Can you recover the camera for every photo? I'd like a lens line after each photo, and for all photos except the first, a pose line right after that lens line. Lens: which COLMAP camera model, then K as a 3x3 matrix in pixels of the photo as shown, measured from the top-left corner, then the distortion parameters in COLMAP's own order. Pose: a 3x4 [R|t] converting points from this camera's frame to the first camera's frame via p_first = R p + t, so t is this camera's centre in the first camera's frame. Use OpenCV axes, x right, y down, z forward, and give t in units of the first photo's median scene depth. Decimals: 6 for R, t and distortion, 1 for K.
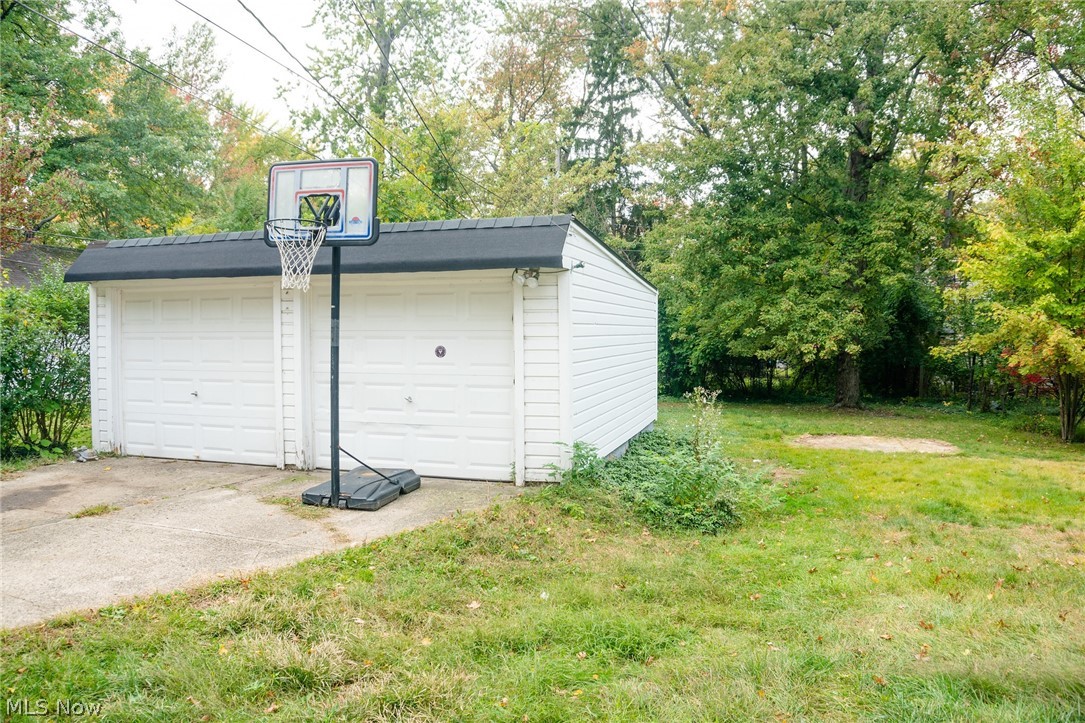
lens RADIAL K [[824.3, 0, 542.5], [0, 824.3, 361.5], [0, 0, 1]] dist [-0.173797, 0.000806]
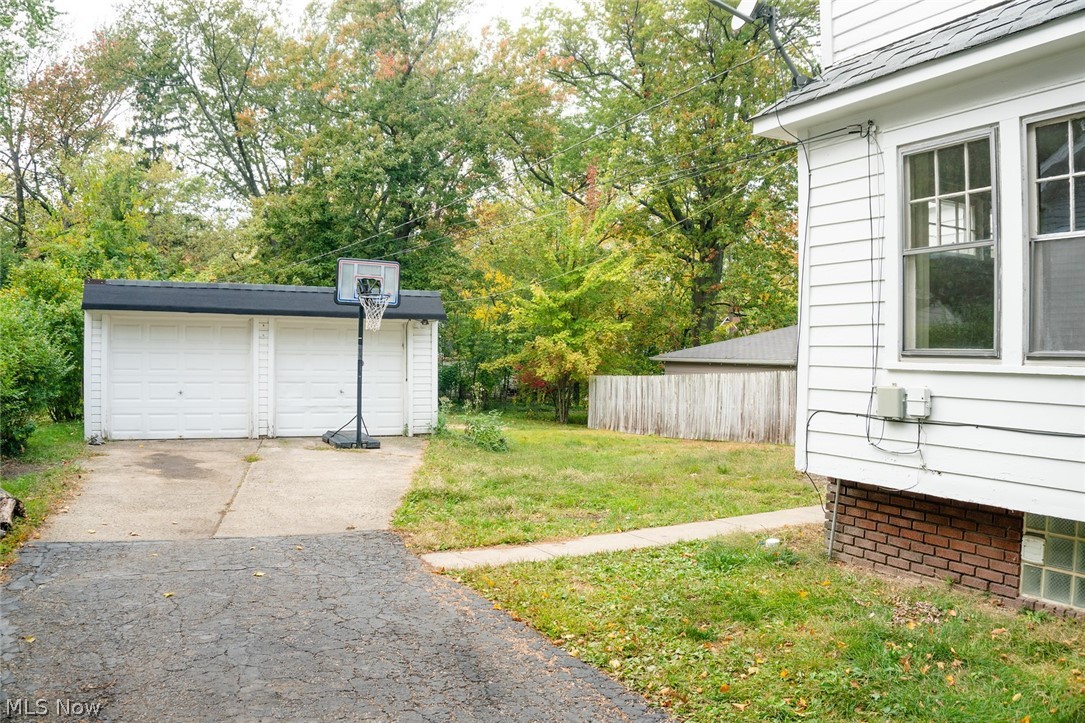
lens RADIAL K [[824.3, 0, 542.5], [0, 824.3, 361.5], [0, 0, 1]] dist [-0.173797, 0.000806]
pose [[0.760484, 0.005449, 0.649334, -0.851665], [0.010219, 0.999741, -0.020357, 0.020532], [-0.649277, 0.022117, 0.760231, -0.502883]]
